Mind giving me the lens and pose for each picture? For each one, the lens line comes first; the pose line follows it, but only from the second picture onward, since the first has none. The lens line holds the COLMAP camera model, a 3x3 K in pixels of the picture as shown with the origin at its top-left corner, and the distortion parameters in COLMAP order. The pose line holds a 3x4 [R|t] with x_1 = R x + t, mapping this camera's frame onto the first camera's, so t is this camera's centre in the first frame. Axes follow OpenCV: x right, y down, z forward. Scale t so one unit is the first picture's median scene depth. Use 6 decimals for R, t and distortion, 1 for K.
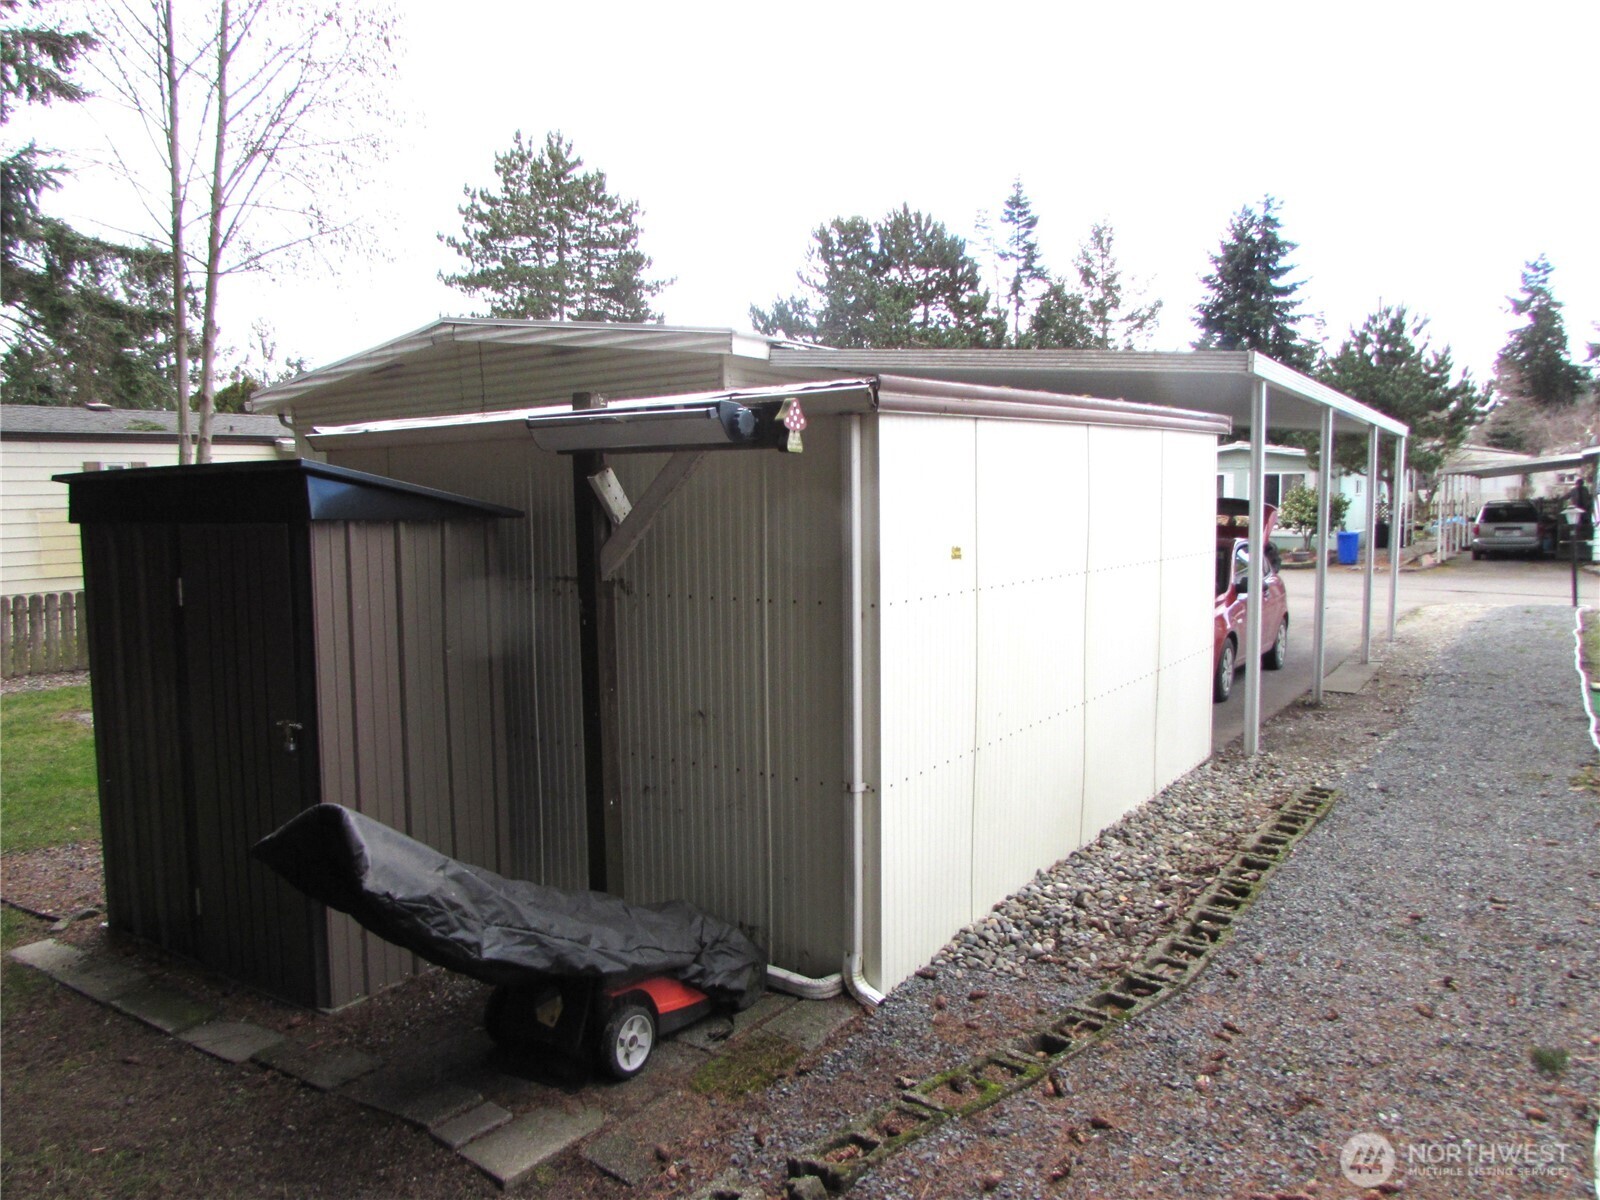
lens RADIAL K [[1129.8, 0, 800.0], [0, 1129.8, 600.0], [0, 0, 1]] dist [-0.008808, 0.000095]
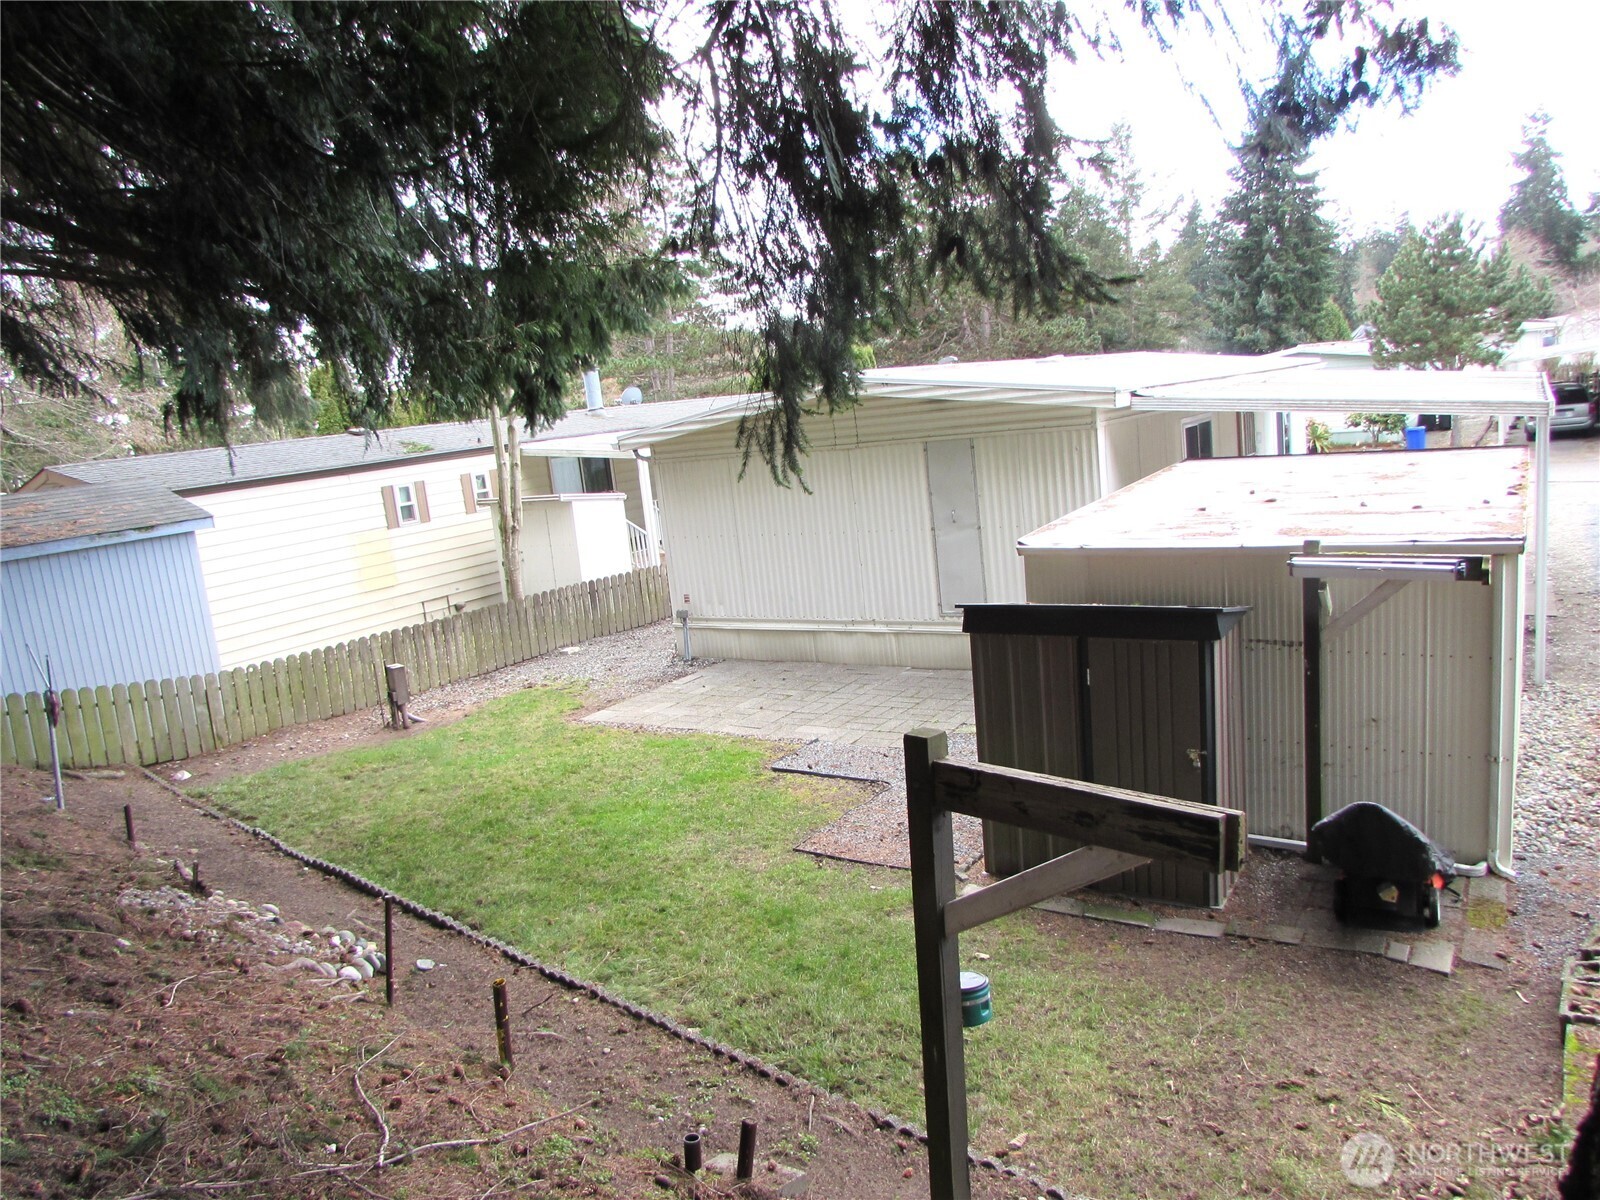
lens RADIAL K [[1131.5, 0, 800.0], [0, 1131.5, 600.0], [0, 0, 1]] dist [0.000582, -0.002338]
pose [[0.996194, -0.086824, 0.007646, -0.126033], [0.085839, 0.992526, 0.086739, -0.040202], [-0.015120, -0.085752, 0.996202, -0.089405]]
